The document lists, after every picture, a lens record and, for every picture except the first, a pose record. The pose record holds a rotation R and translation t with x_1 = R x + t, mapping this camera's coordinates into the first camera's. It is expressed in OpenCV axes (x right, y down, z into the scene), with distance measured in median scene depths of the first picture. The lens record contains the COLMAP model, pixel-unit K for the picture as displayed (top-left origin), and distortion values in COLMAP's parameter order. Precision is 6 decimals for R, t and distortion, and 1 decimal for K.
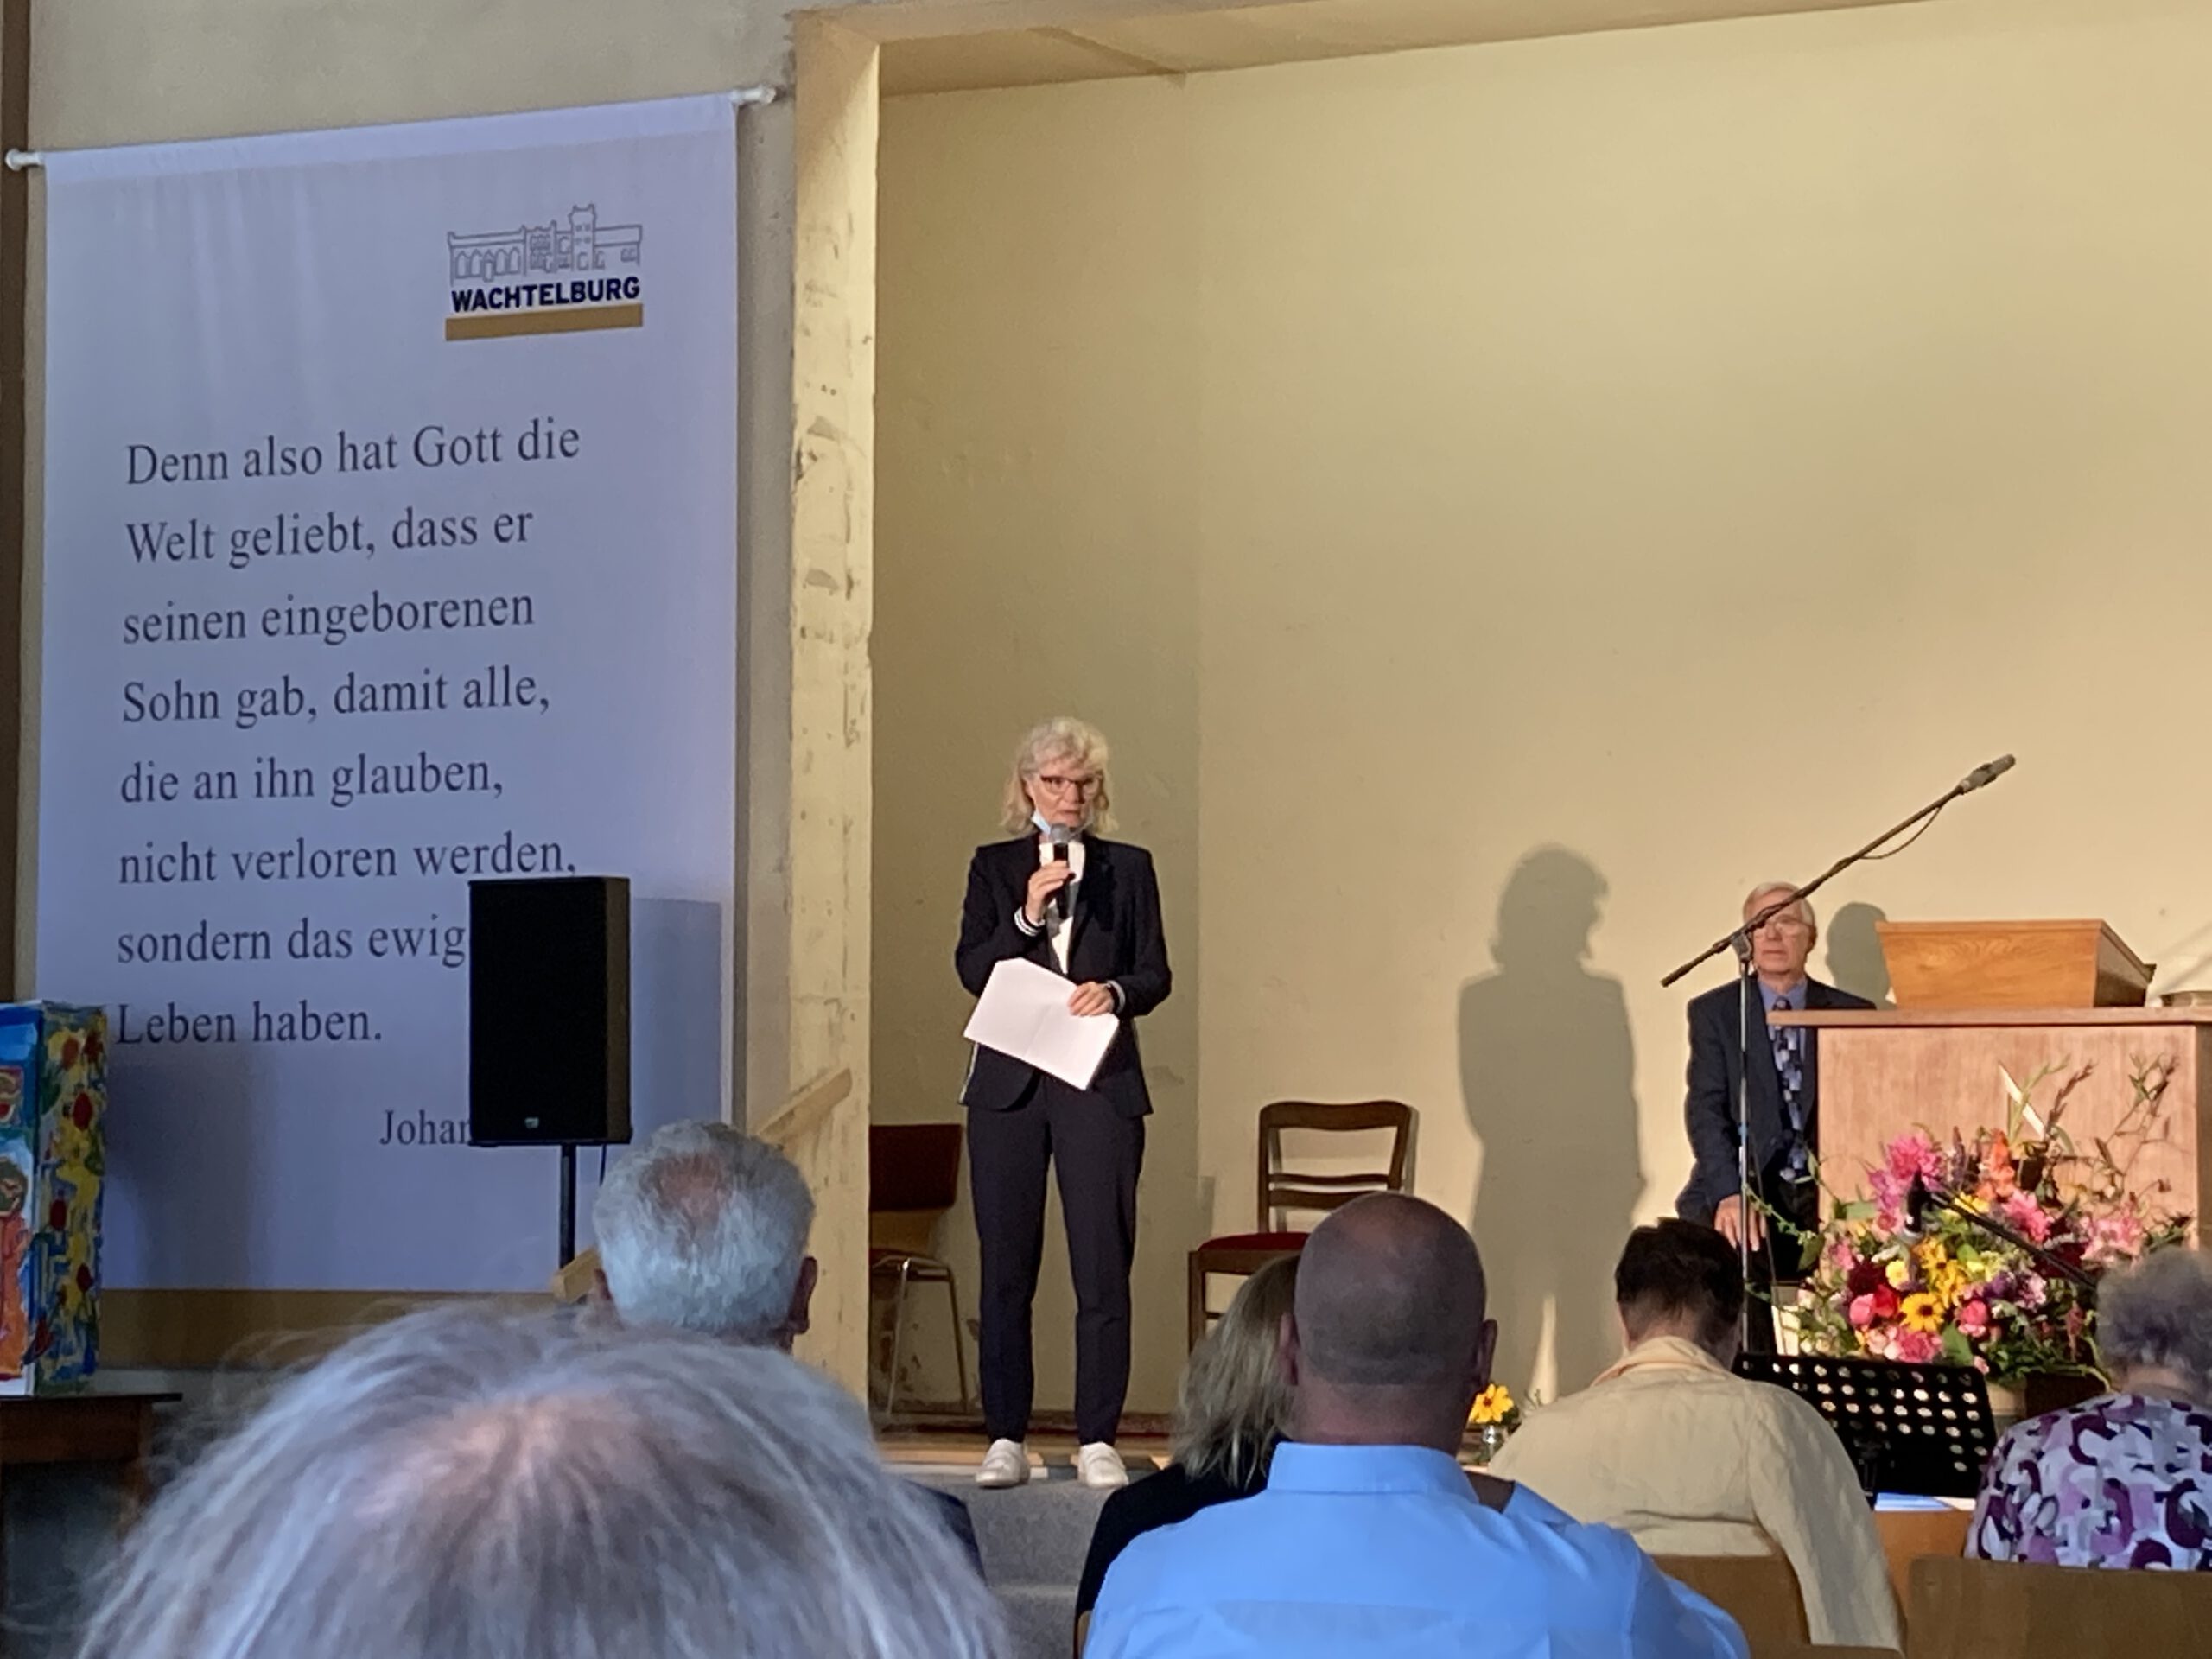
lens RADIAL K [[5875.2, 0, 1133.2], [0, 5875.2, 736.1], [0, 0, 1]] dist [0.247548, 0.000000]
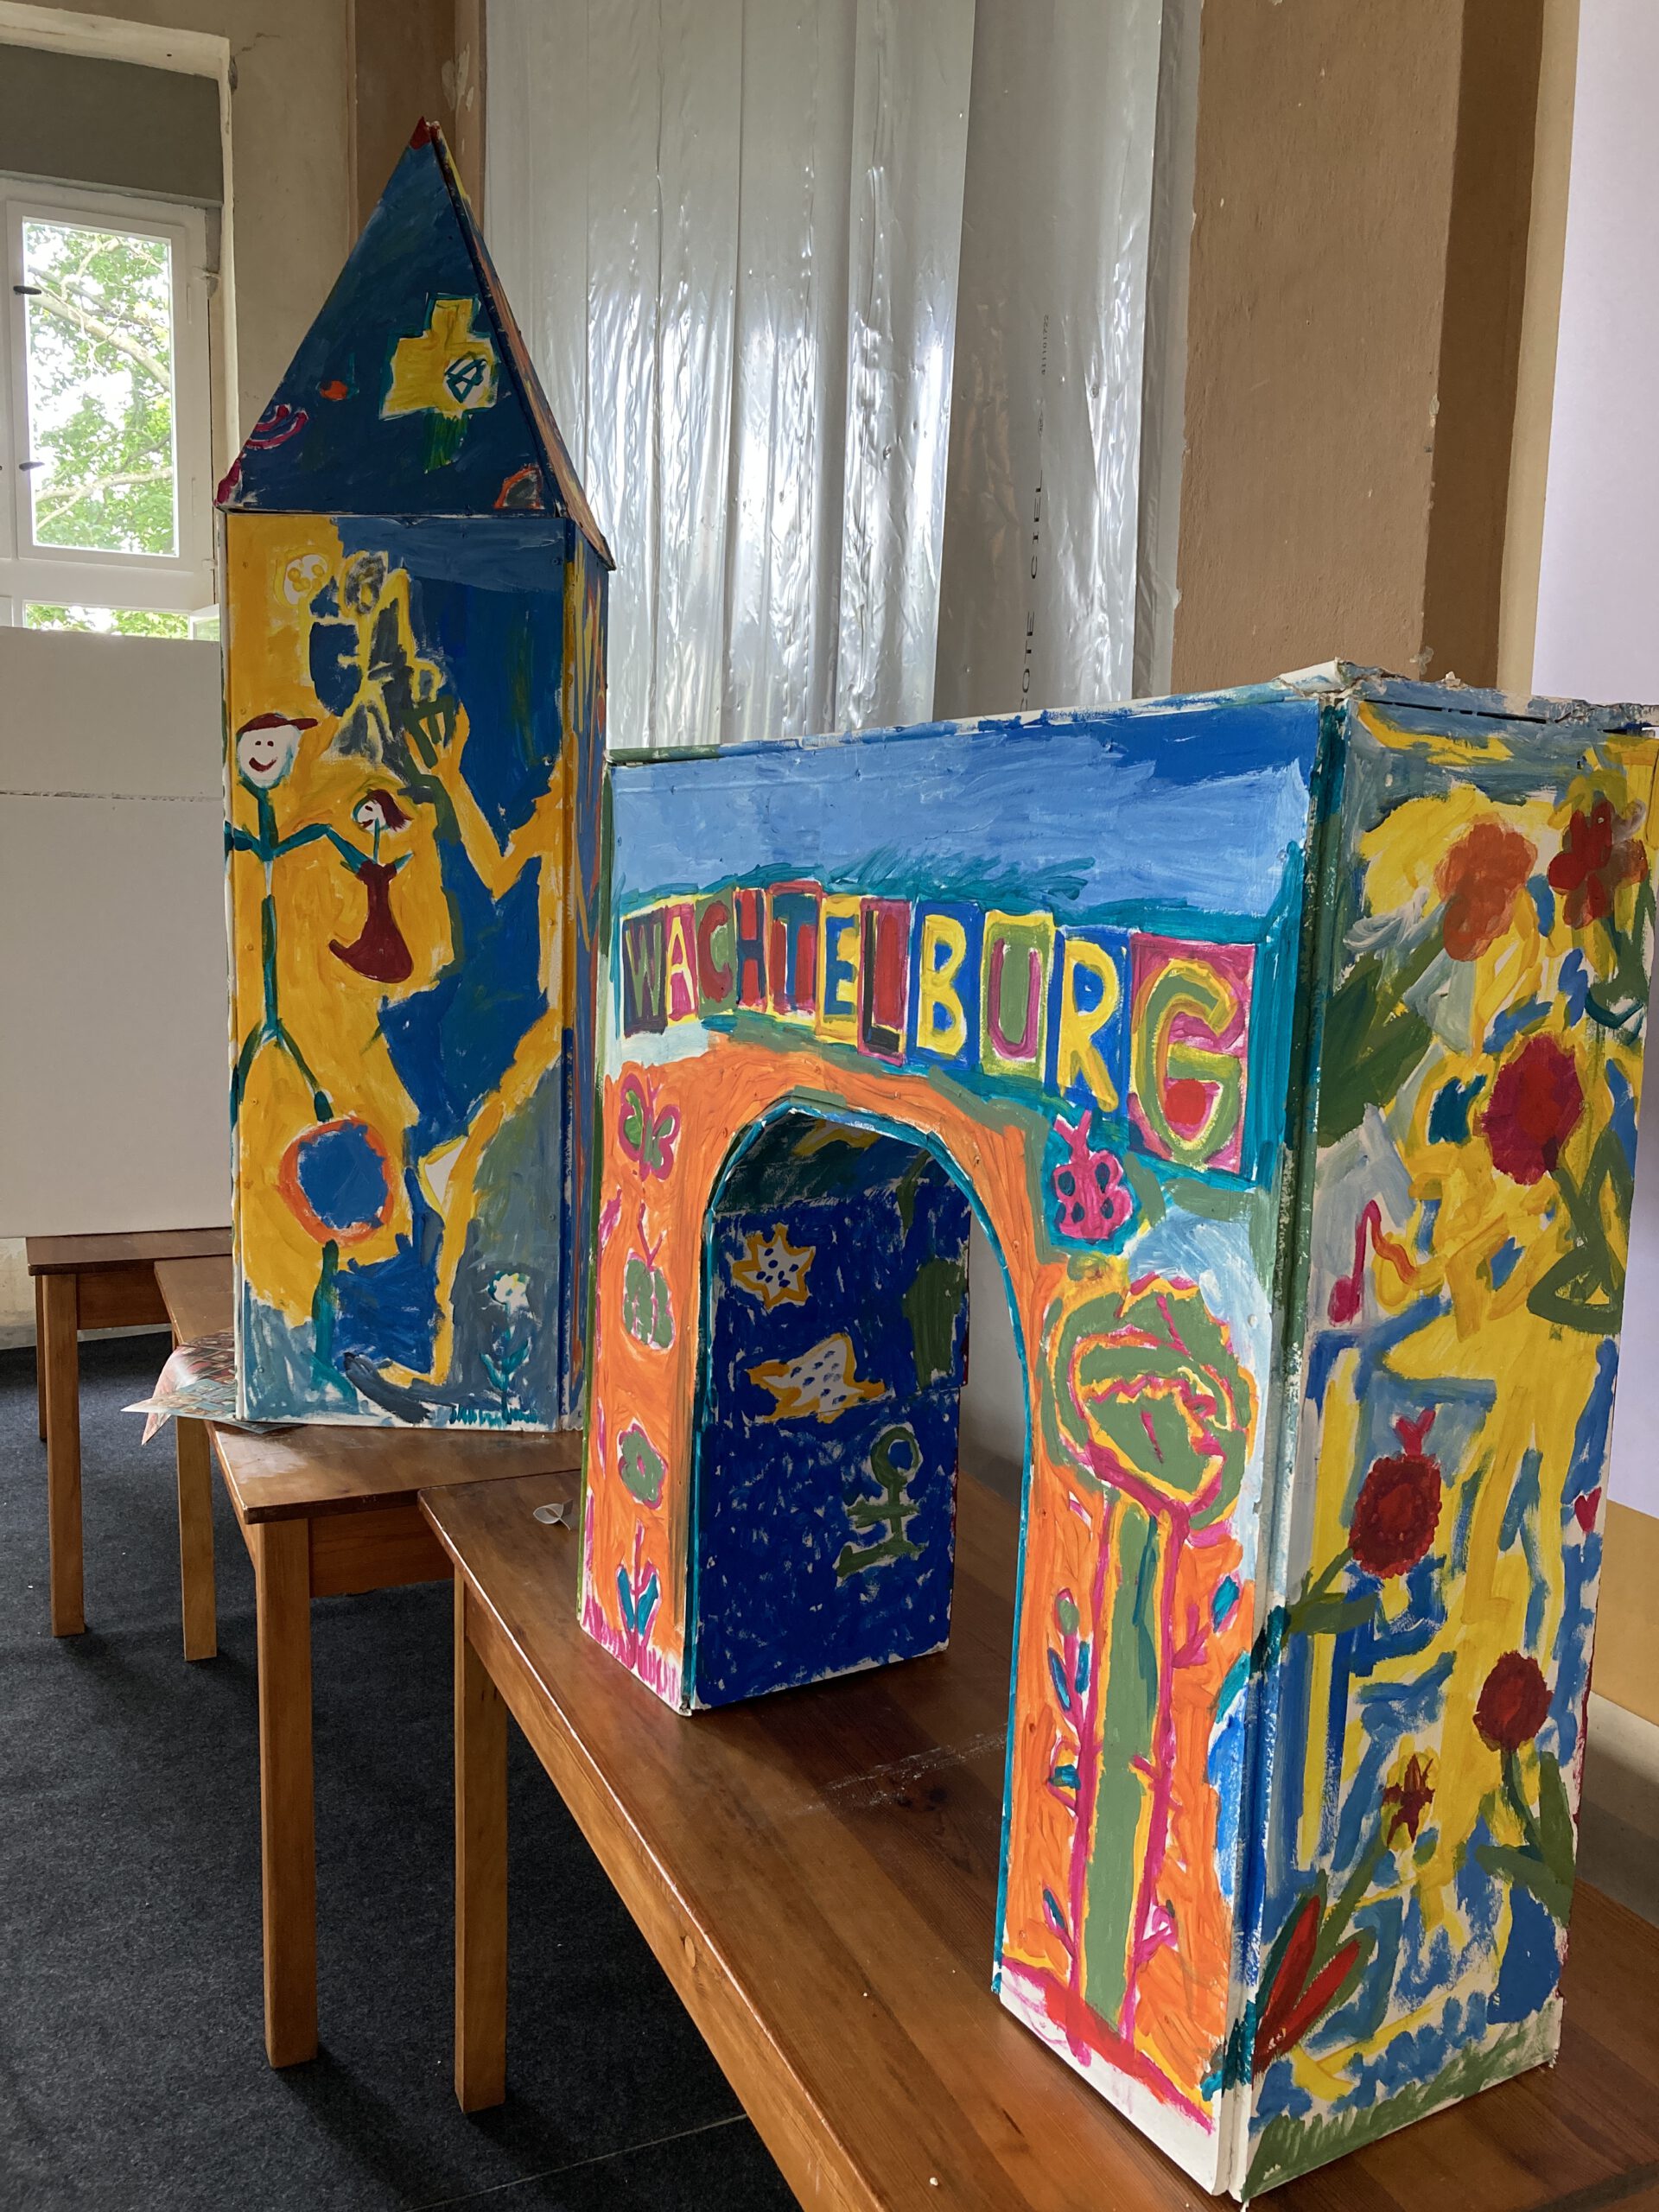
lens RADIAL K [[1821.5, 0, 837.5], [0, 1821.5, 1105.0], [0, 0, 1]] dist [0.038266, -0.036651]
pose [[0.785204, 0.097595, -0.611499, -0.154445], [0.024566, 0.981815, 0.188243, 0.047914], [0.618750, -0.162831, 0.768527, 0.933990]]
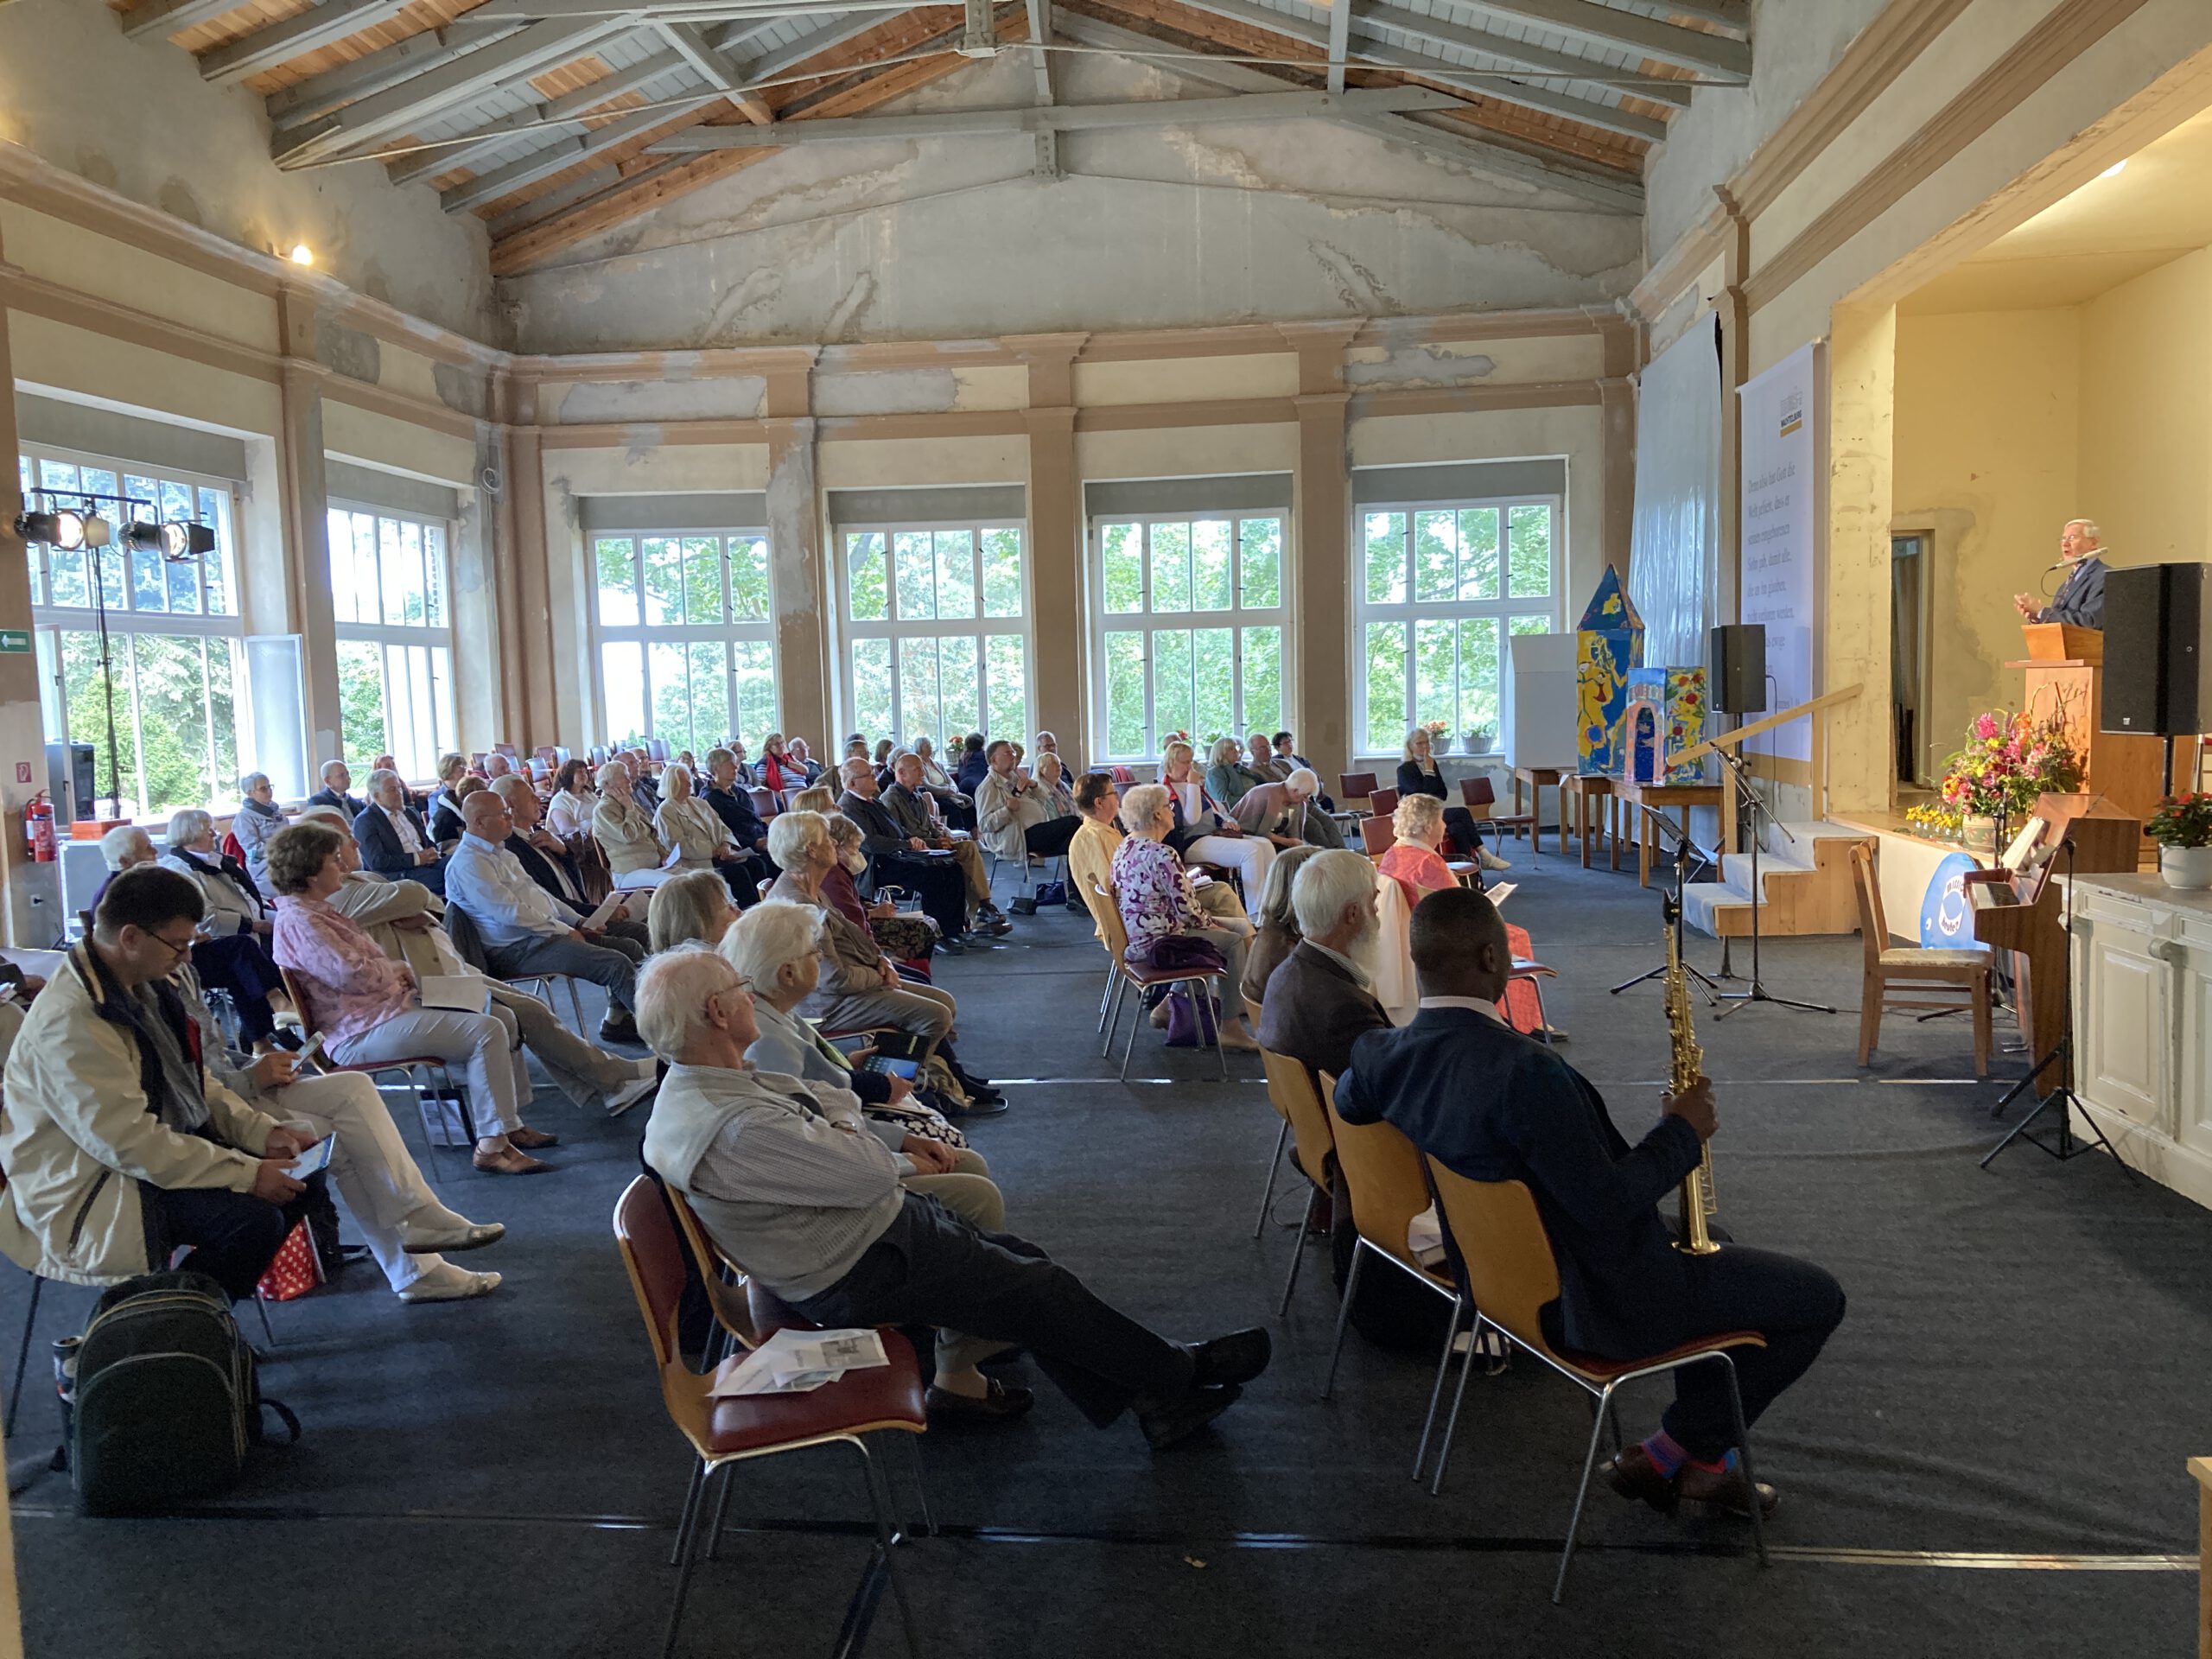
lens RADIAL K [[1821.5, 0, 1086.9], [0, 1821.5, 833.2], [0, 0, 1]] dist [0.038266, -0.036651]
pose [[0.355246, 0.062863, -0.932657, 0.652544], [0.096339, 0.989961, 0.103421, 0.000901], [0.929795, -0.126591, 0.345623, 0.344127]]
